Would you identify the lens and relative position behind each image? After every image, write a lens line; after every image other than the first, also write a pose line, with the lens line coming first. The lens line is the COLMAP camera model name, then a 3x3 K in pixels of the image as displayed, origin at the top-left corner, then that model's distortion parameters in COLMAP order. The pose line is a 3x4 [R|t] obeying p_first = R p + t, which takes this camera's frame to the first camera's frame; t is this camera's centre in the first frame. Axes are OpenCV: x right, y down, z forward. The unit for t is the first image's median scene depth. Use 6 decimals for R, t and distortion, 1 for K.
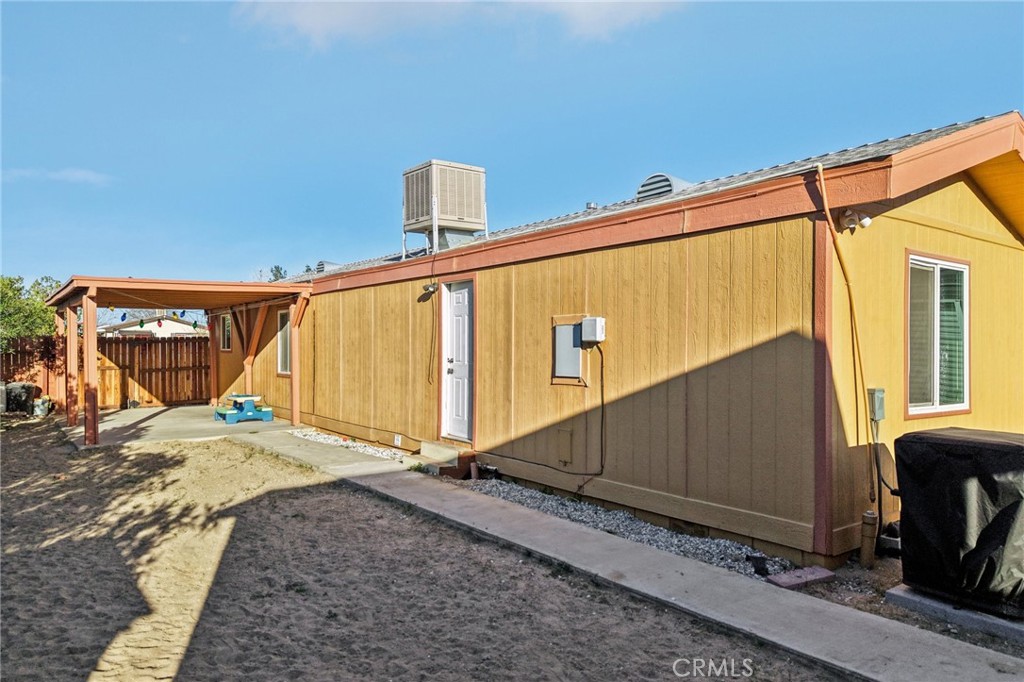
lens RADIAL K [[684.3, 0, 506.7], [0, 684.3, 348.0], [0, 0, 1]] dist [0.041679, -0.043382]
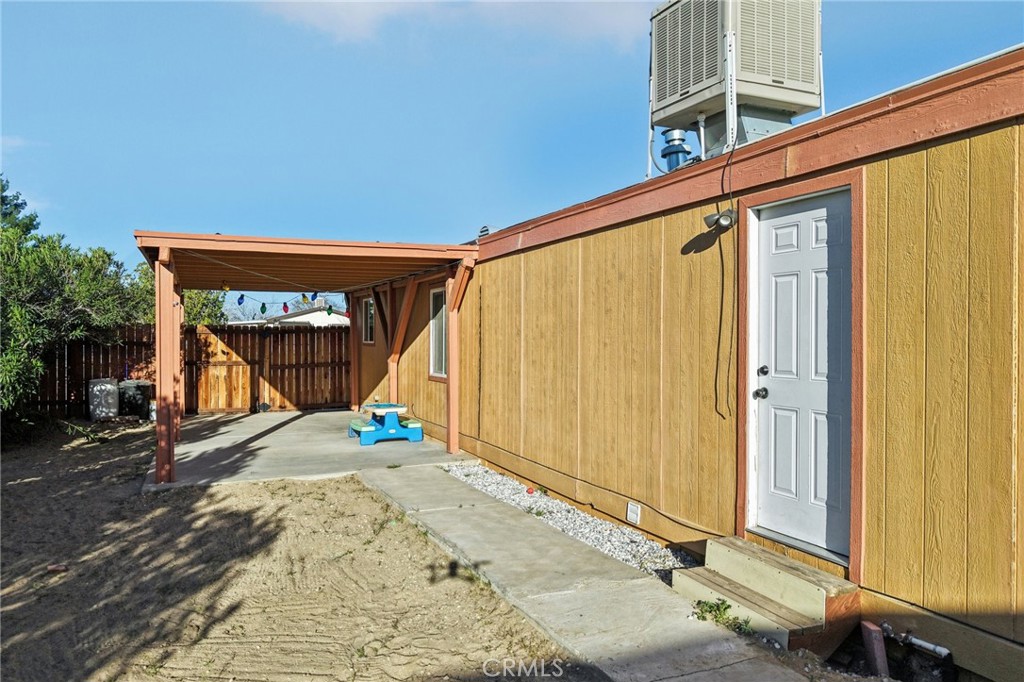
lens RADIAL K [[703.9, 0, 516.4], [0, 703.9, 334.7], [0, 0, 1]] dist [0.005898, 0.000340]
pose [[0.978853, 0.003933, -0.204526, -0.098204], [-0.005589, 0.999956, -0.007521, -0.001148], [0.204487, 0.008505, 0.978832, 0.310983]]
